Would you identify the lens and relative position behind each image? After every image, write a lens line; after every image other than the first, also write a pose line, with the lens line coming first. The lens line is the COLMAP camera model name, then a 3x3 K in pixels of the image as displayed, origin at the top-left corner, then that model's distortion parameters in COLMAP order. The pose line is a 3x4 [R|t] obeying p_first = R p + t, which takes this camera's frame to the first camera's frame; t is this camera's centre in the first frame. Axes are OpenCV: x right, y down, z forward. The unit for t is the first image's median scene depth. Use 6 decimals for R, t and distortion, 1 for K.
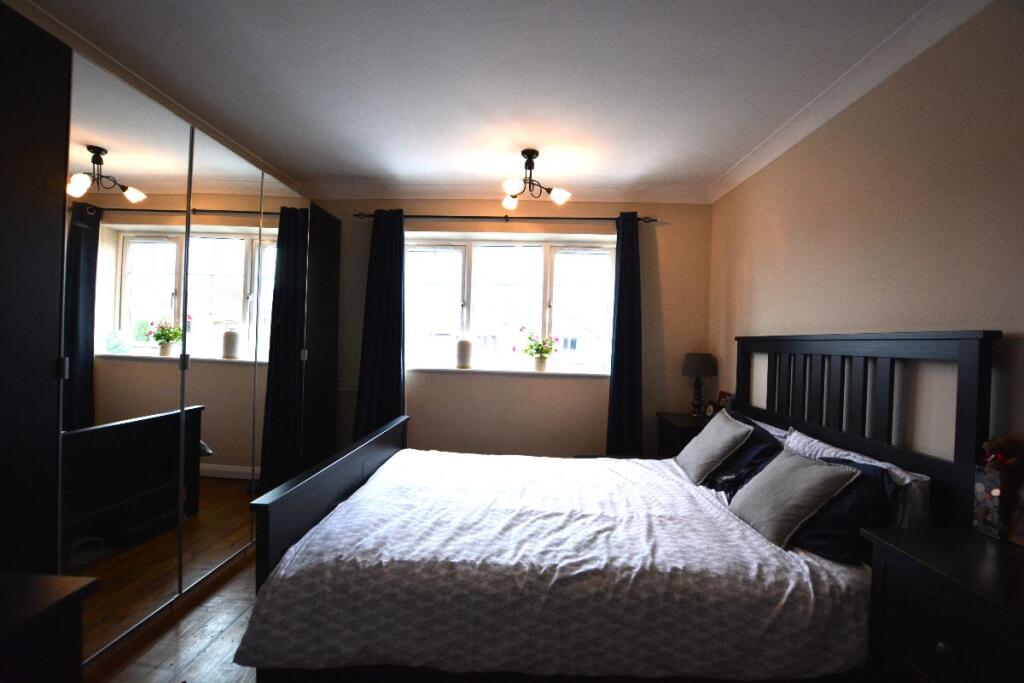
lens RADIAL K [[453.0, 0, 512.0], [0, 453.0, 341.5], [0, 0, 1]] dist [-0.029132, 0.000492]
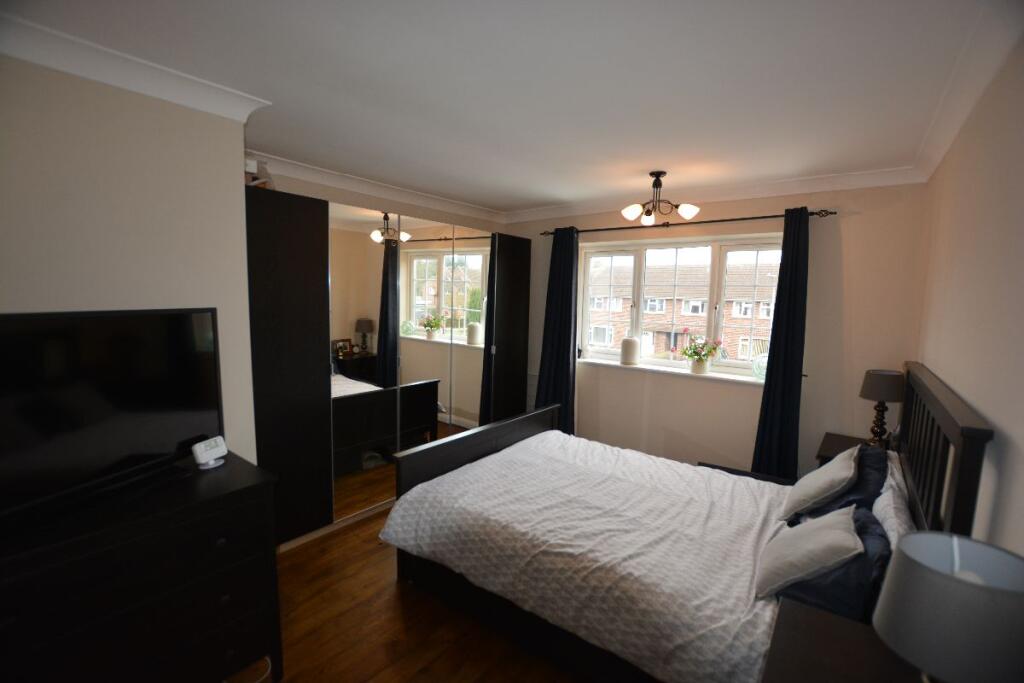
lens RADIAL K [[453.0, 0, 512.0], [0, 453.0, 341.5], [0, 0, 1]] dist [-0.029132, 0.000492]
pose [[0.809253, 0.051086, -0.585235, 0.693618], [-0.000968, 0.996326, 0.085632, -0.204117], [0.587460, -0.068731, 0.806329, -0.121029]]
